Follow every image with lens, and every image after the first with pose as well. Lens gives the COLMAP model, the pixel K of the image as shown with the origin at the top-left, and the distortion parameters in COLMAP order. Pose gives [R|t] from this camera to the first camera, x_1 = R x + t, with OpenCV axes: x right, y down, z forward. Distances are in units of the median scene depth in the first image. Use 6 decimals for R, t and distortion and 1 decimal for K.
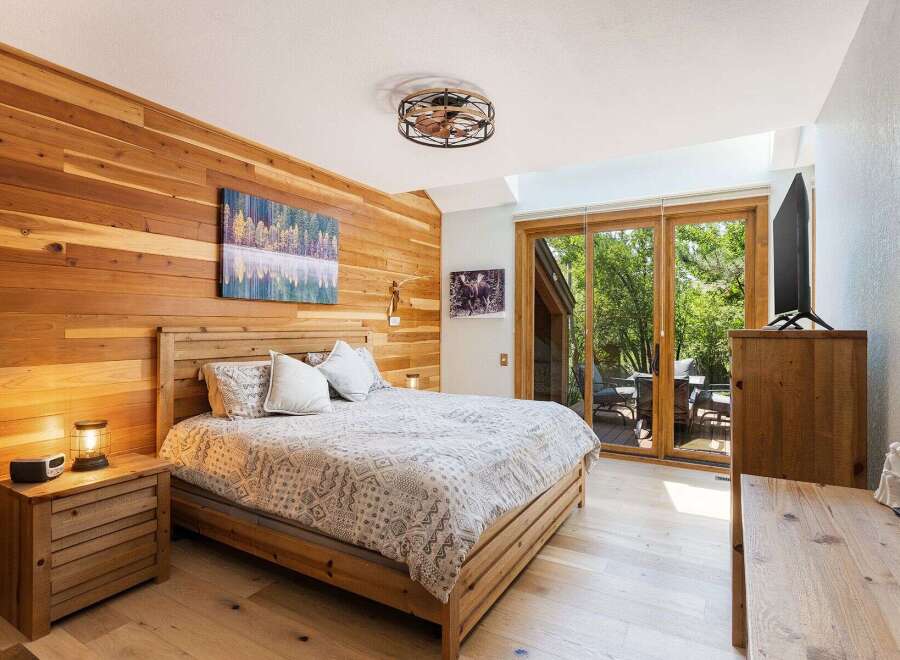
lens RADIAL K [[478.1, 0, 442.0], [0, 478.1, 328.5], [0, 0, 1]] dist [-0.015191, 0.009598]
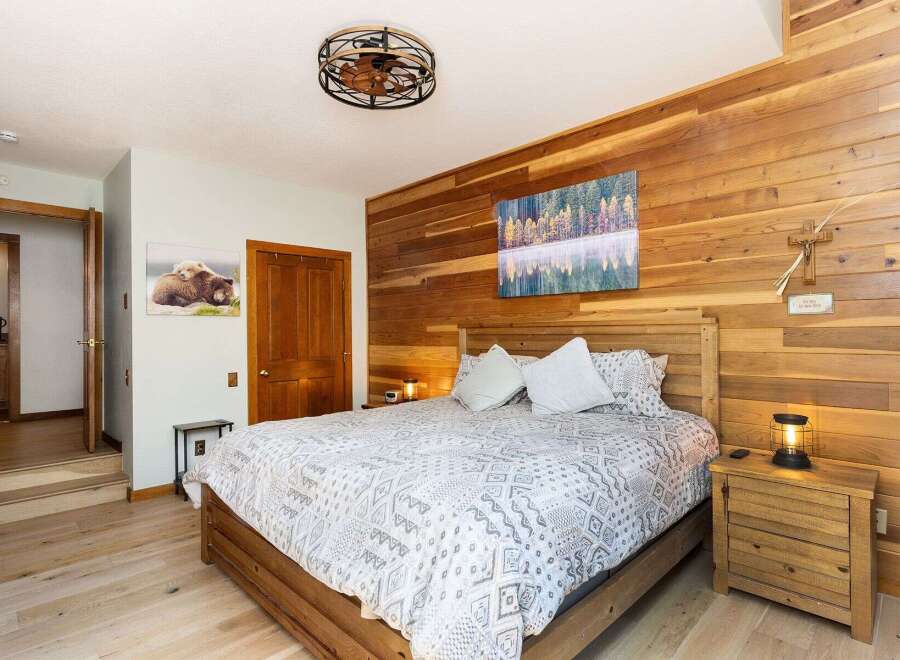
lens RADIAL K [[478.1, 0, 442.0], [0, 478.1, 328.5], [0, 0, 1]] dist [-0.015191, 0.009598]
pose [[-0.249236, -0.008605, -0.968405, 0.607648], [0.001729, 0.999955, -0.009330, 0.017461], [0.968441, -0.003999, -0.249210, 1.003896]]
